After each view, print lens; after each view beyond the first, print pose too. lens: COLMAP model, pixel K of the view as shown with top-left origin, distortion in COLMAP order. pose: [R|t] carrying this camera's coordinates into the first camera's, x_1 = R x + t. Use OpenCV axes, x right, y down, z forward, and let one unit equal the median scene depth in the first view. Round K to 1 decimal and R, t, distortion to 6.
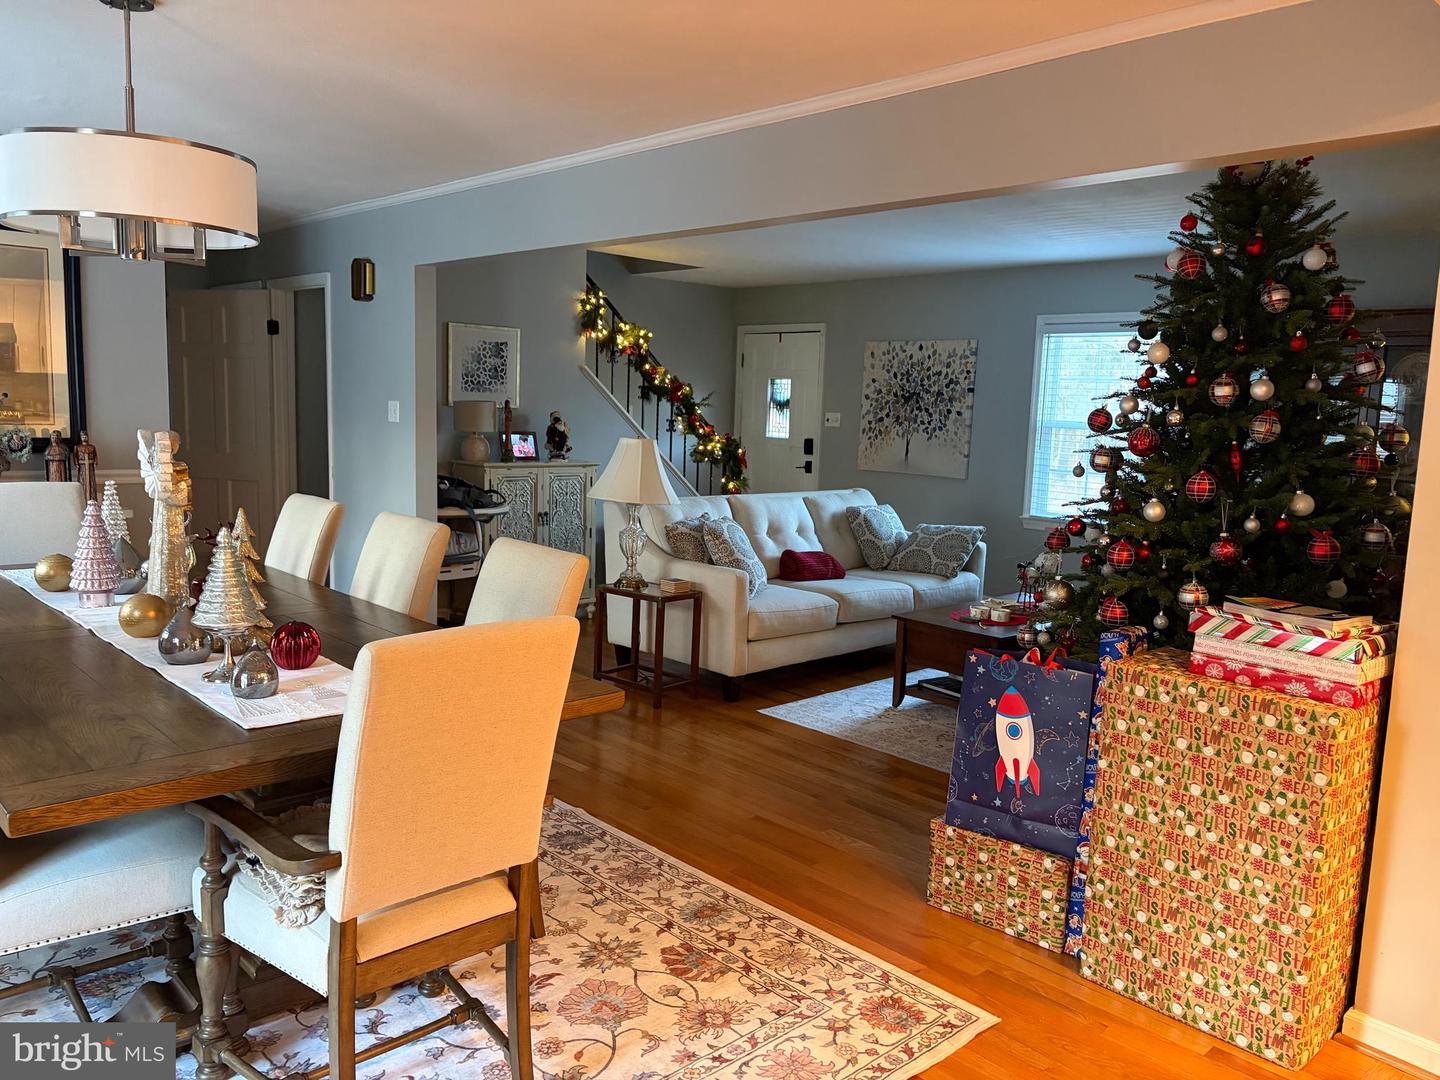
lens RADIAL K [[1106.9, 0, 723.5], [0, 1106.9, 541.8], [0, 0, 1]] dist [0.059611, -0.007745]
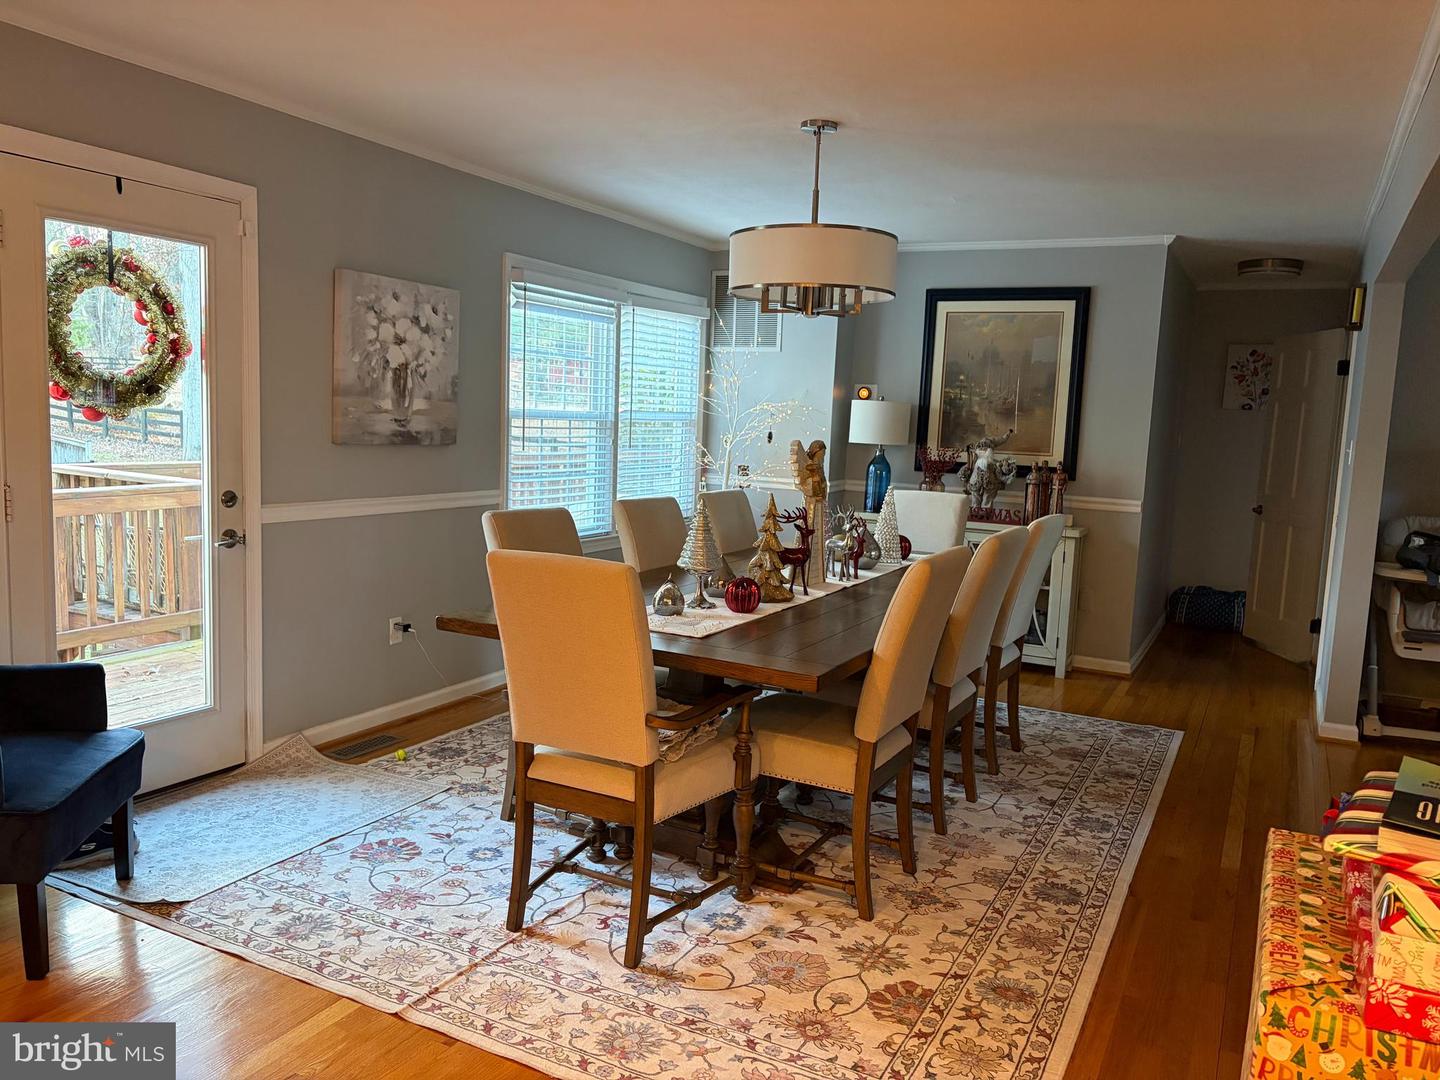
lens RADIAL K [[1106.9, 0, 723.0], [0, 1106.9, 540.5], [0, 0, 1]] dist [0.059611, -0.007745]
pose [[0.334773, 0.089978, -0.937993, 0.743611], [-0.151765, 0.987584, 0.040569, -0.017133], [0.929997, 0.128773, 0.344272, 0.479190]]
